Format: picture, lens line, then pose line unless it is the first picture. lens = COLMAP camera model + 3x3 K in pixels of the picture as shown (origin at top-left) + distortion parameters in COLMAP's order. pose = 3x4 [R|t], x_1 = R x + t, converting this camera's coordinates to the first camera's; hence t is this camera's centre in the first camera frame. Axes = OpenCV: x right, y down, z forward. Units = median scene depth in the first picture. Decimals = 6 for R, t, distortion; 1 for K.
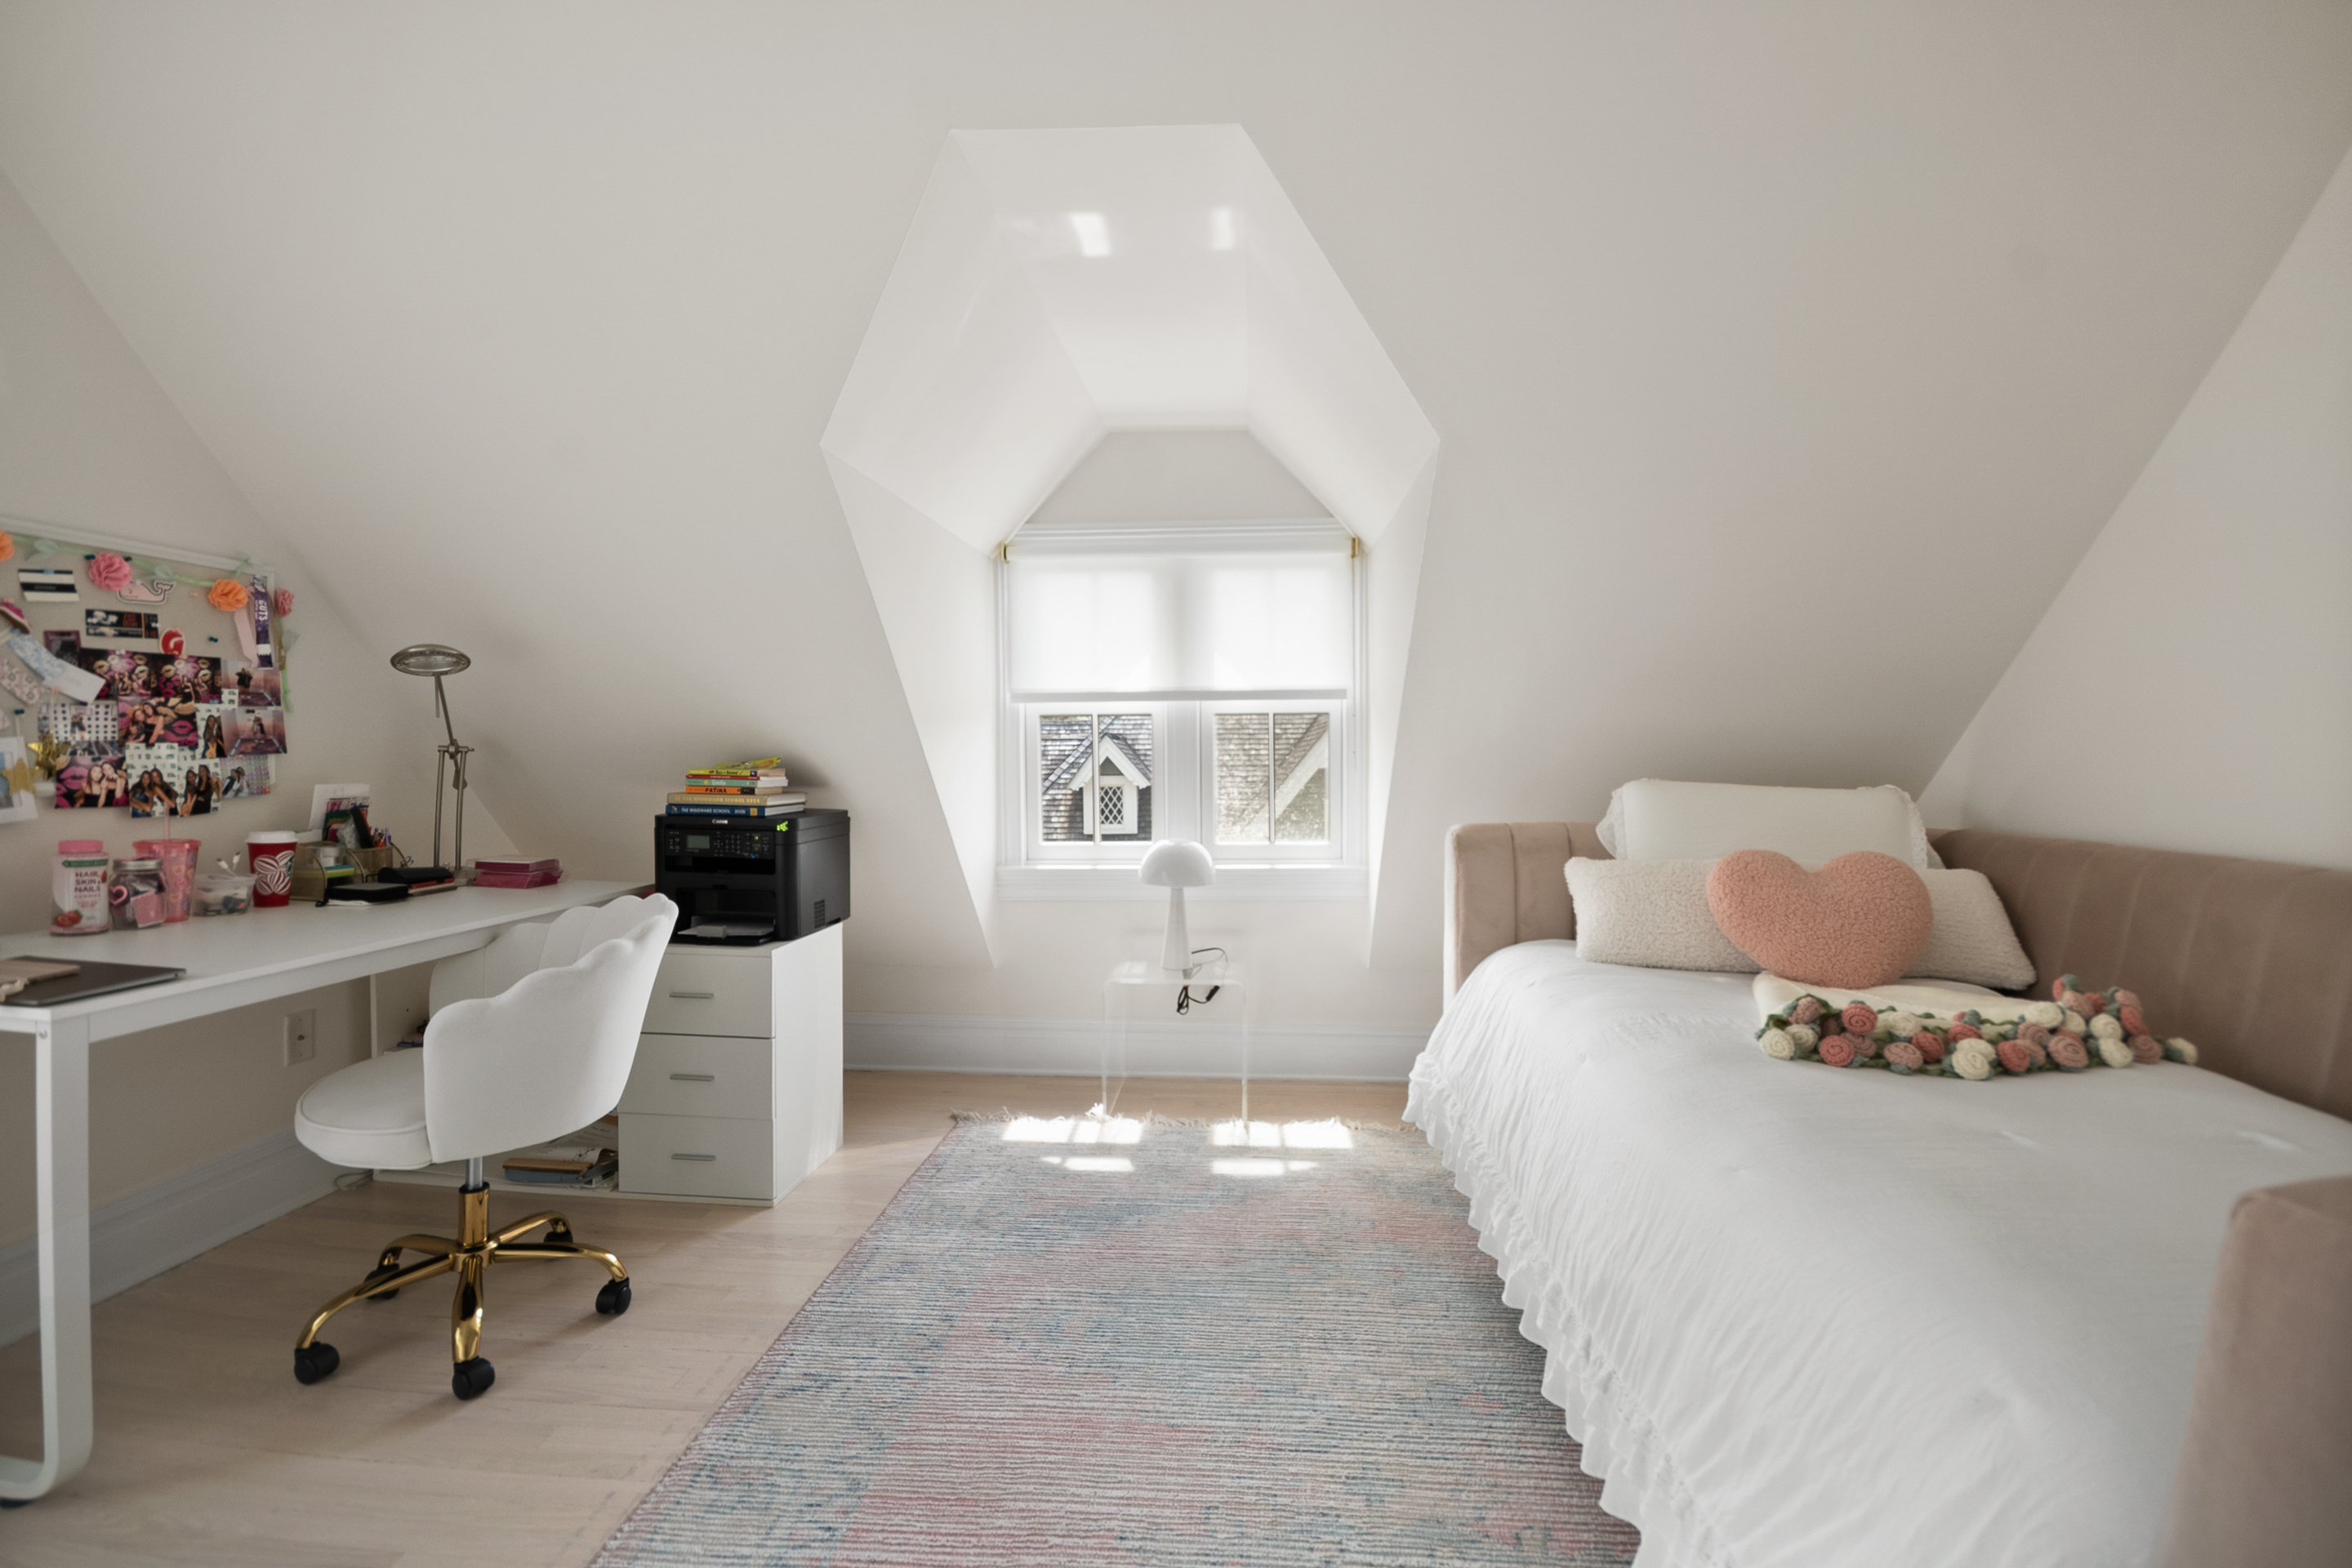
lens RADIAL K [[1033.0, 0, 1173.9], [0, 1033.0, 771.6], [0, 0, 1]] dist [0.011079, -0.002470]
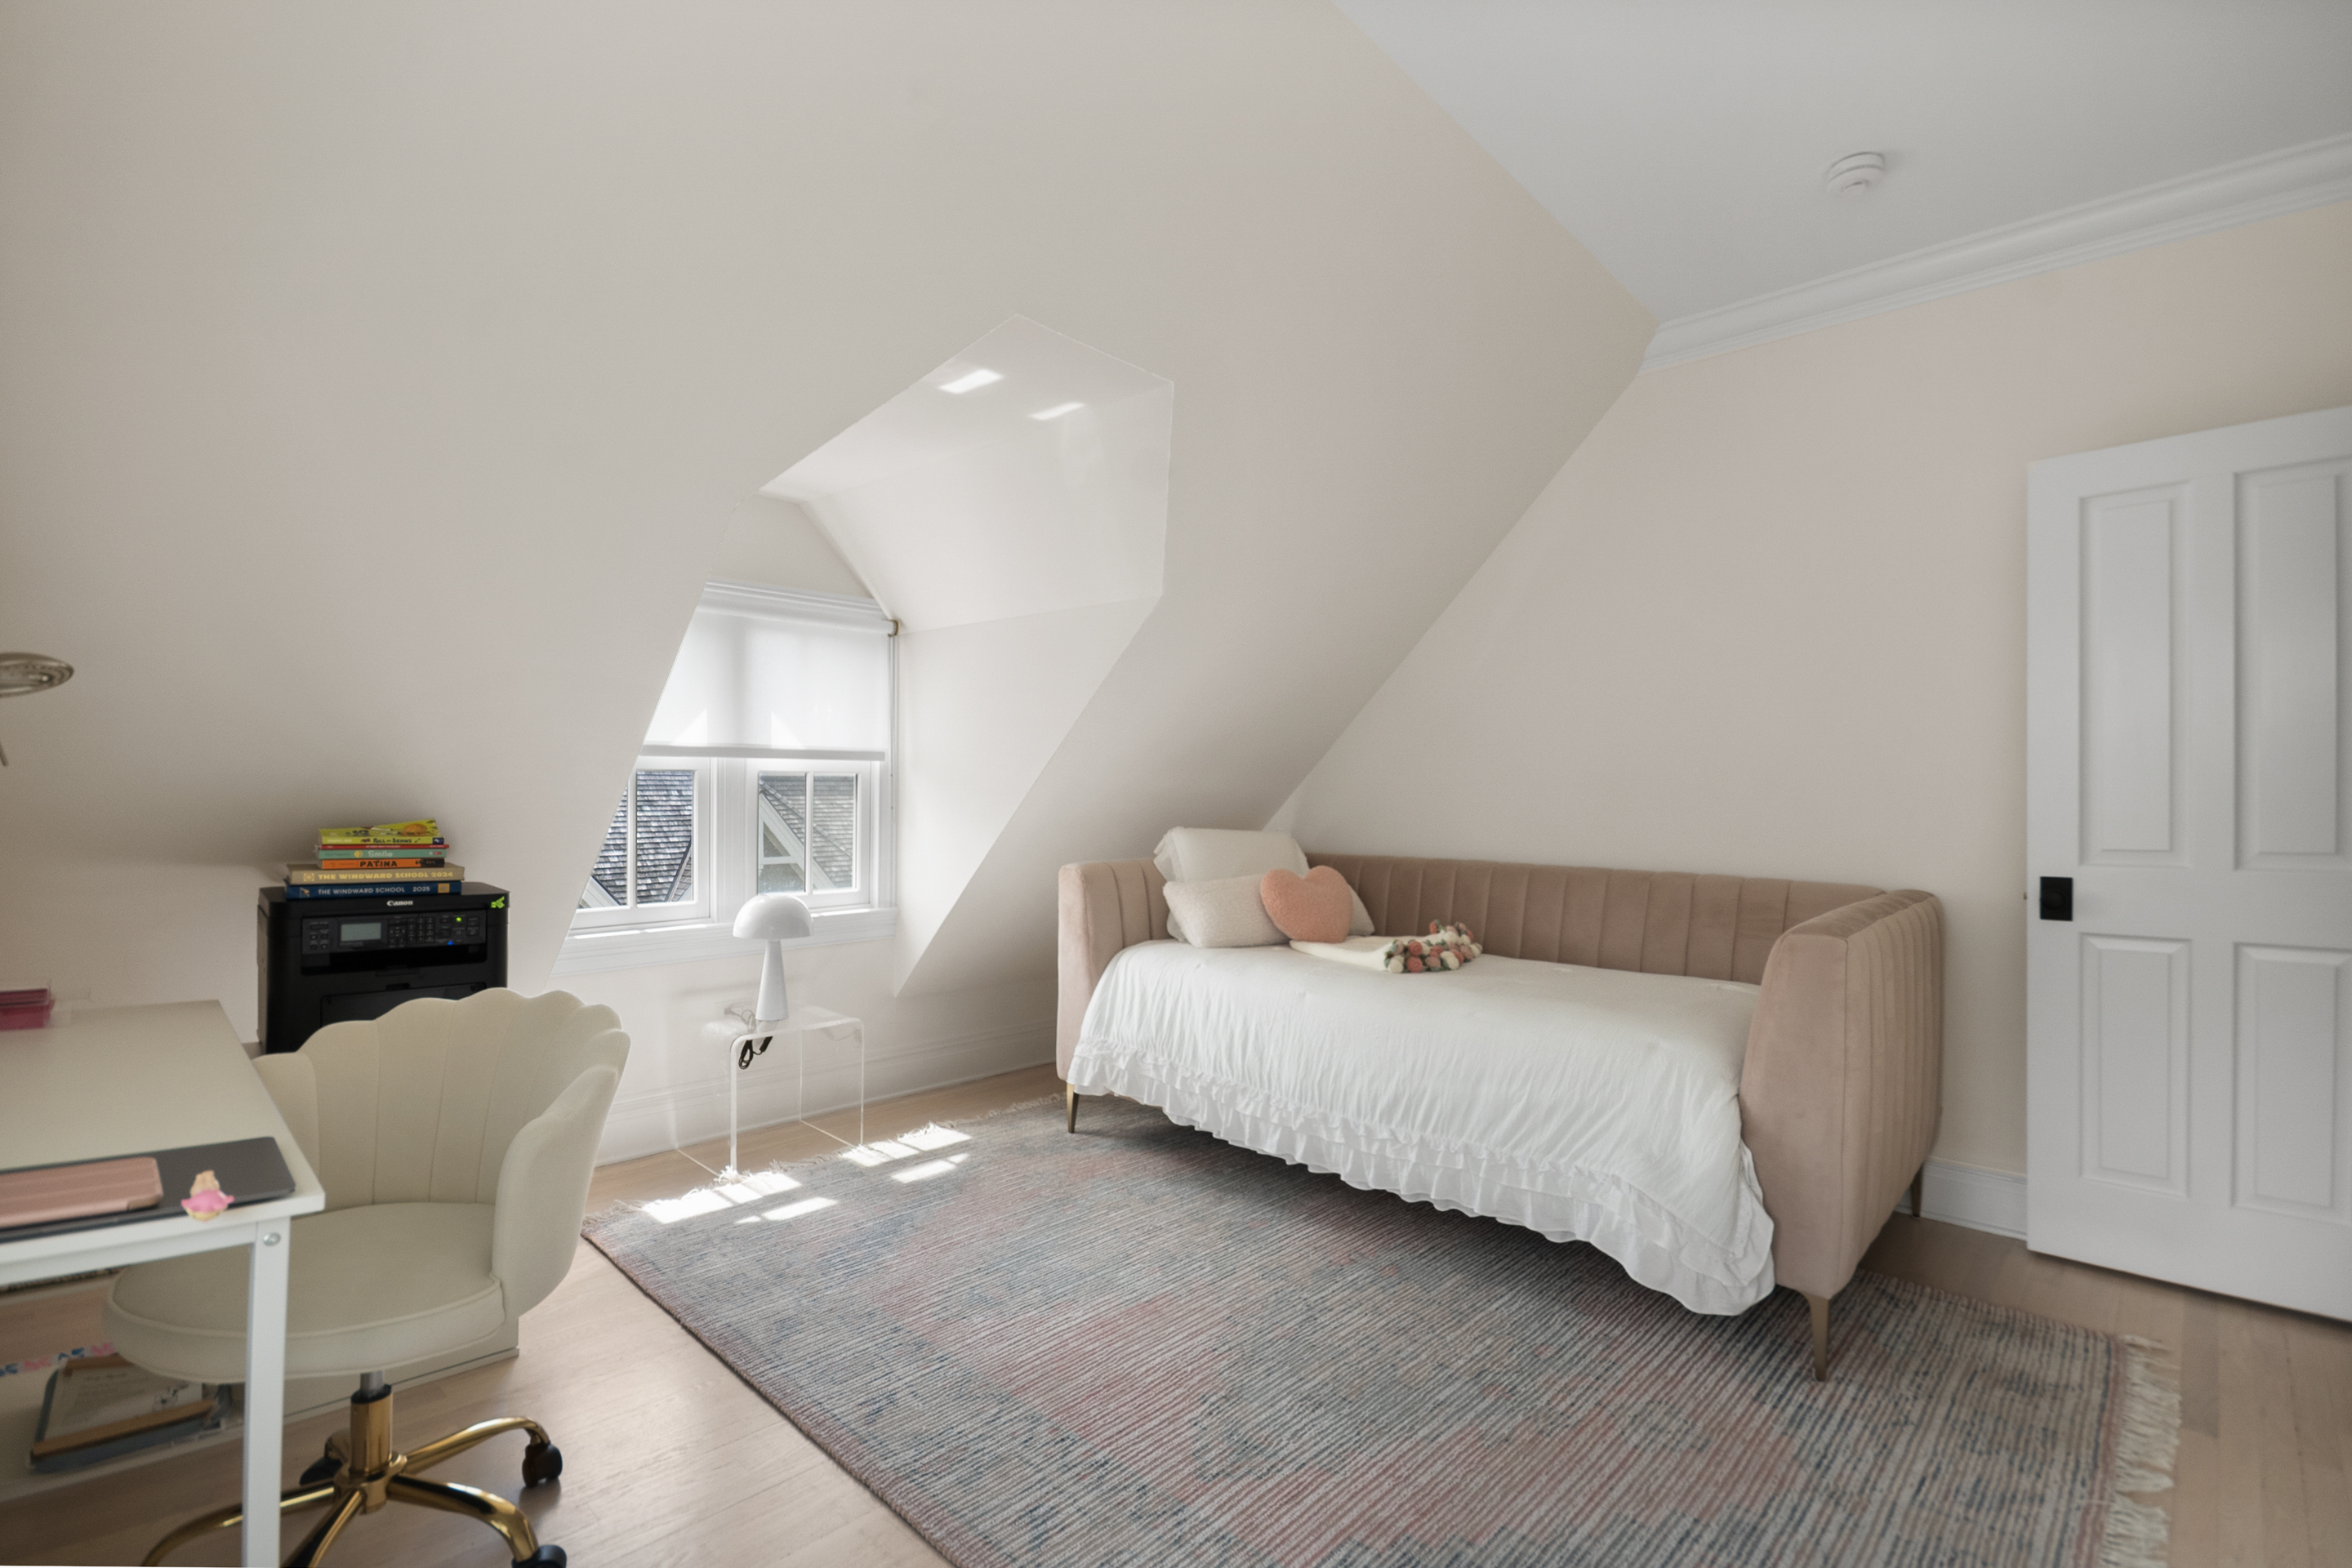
lens RADIAL K [[1033.0, 0, 1148.0], [0, 1033.0, 804.5], [0, 0, 1]] dist [0.011079, -0.002470]
pose [[0.658463, -0.001633, 0.752612, -0.652089], [0.011689, 0.999899, -0.008057, -0.013543], [-0.752523, 0.014103, 0.658415, 0.049700]]
